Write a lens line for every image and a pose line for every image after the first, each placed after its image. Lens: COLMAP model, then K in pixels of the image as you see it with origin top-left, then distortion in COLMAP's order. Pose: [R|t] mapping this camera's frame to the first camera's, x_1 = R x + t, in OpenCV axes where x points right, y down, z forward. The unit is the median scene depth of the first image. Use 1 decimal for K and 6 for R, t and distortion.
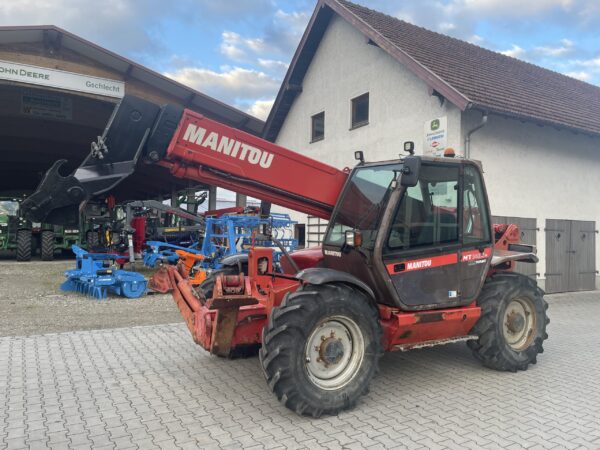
lens RADIAL K [[452.6, 0, 298.9], [0, 452.6, 223.9], [0, 0, 1]] dist [0.088230, -0.110400]
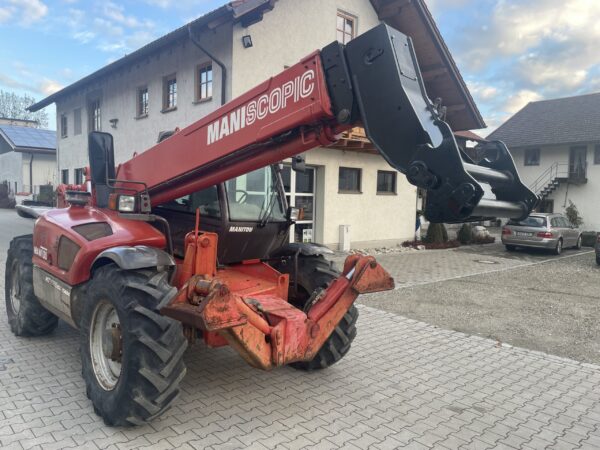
lens RADIAL K [[452.6, 0, 298.6], [0, 452.6, 224.8], [0, 0, 1]] dist [0.088230, -0.110400]
pose [[-0.199526, -0.084776, 0.976218, -0.919851], [-0.057518, 0.995546, 0.074699, -0.024113], [-0.978203, -0.041246, -0.203513, 1.114201]]
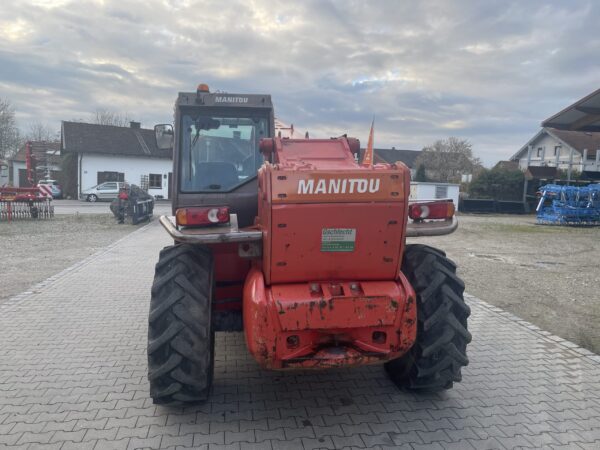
lens RADIAL K [[452.6, 0, 299.0], [0, 452.6, 220.9], [0, 0, 1]] dist [0.088230, -0.110400]
pose [[-0.378673, 0.037096, -0.924787, 1.154280], [-0.019138, 0.998669, 0.047896, 0.046369], [0.925333, 0.035835, -0.377459, 1.636369]]
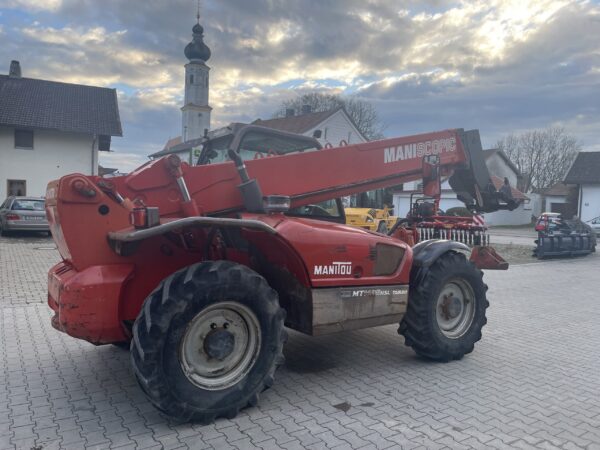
lens RADIAL K [[452.6, 0, 289.4], [0, 452.6, 223.9], [0, 0, 1]] dist [0.088230, -0.110400]
pose [[-0.997977, -0.057161, -0.027832, 0.235914], [-0.057941, 0.997926, 0.028062, 0.035312], [0.026170, 0.029618, -0.999219, 2.269436]]
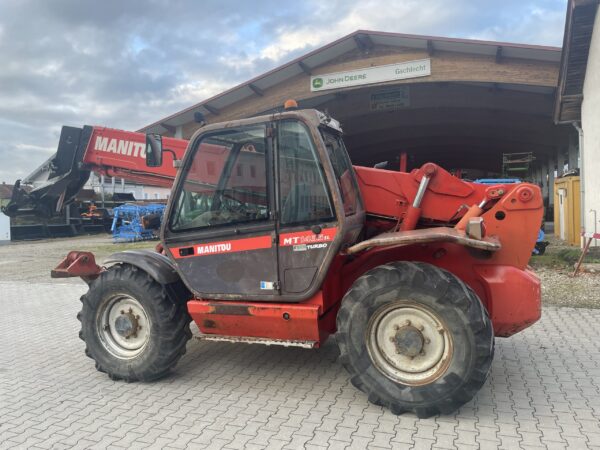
lens RADIAL K [[452.6, 0, 294.4], [0, 452.6, 222.6], [0, 0, 1]] dist [0.088230, -0.110400]
pose [[0.610422, -0.016872, -0.791897, 1.036214], [0.062532, 0.997679, 0.026946, 0.023831], [0.789604, -0.065967, 0.610060, 0.570832]]
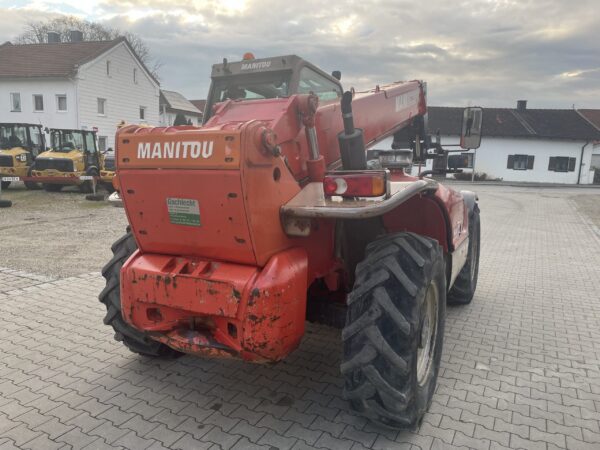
lens RADIAL K [[452.6, 0, 293.9], [0, 452.6, 222.8], [0, 0, 1]] dist [0.088230, -0.110400]
pose [[-0.854329, 0.026920, -0.519034, 0.770475], [-0.040214, 0.992240, 0.117656, 0.044353], [0.518174, 0.121389, -0.846617, 1.961867]]
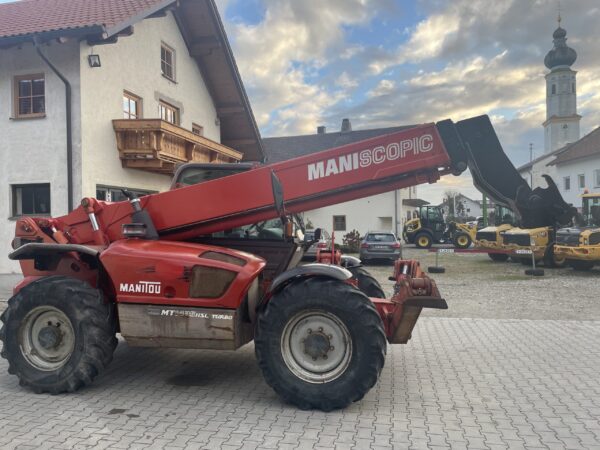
lens RADIAL K [[452.6, 0, 296.1], [0, 452.6, 224.6], [0, 0, 1]] dist [0.088230, -0.110400]
pose [[-0.727644, -0.014162, 0.685809, -0.736988], [-0.015845, 0.999867, 0.003836, -0.000223], [-0.685772, -0.008076, -0.727772, 1.906383]]
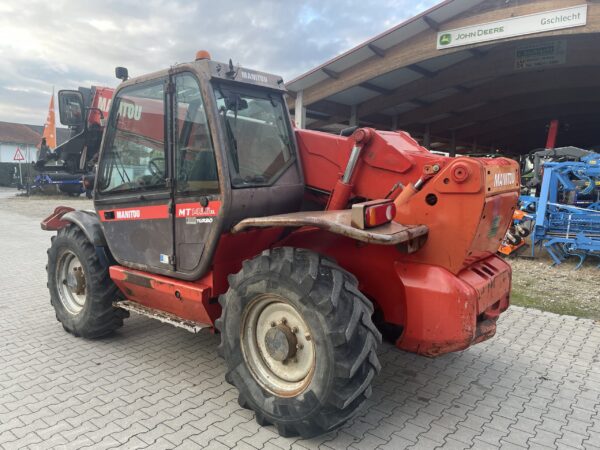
lens RADIAL K [[452.6, 0, 292.4], [0, 452.6, 221.4], [0, 0, 1]] dist [0.088230, -0.110400]
pose [[0.328531, 0.076587, -0.941383, 1.131390], [0.007083, 0.996479, 0.083541, 0.032890], [0.944467, -0.034114, 0.326832, 0.983685]]
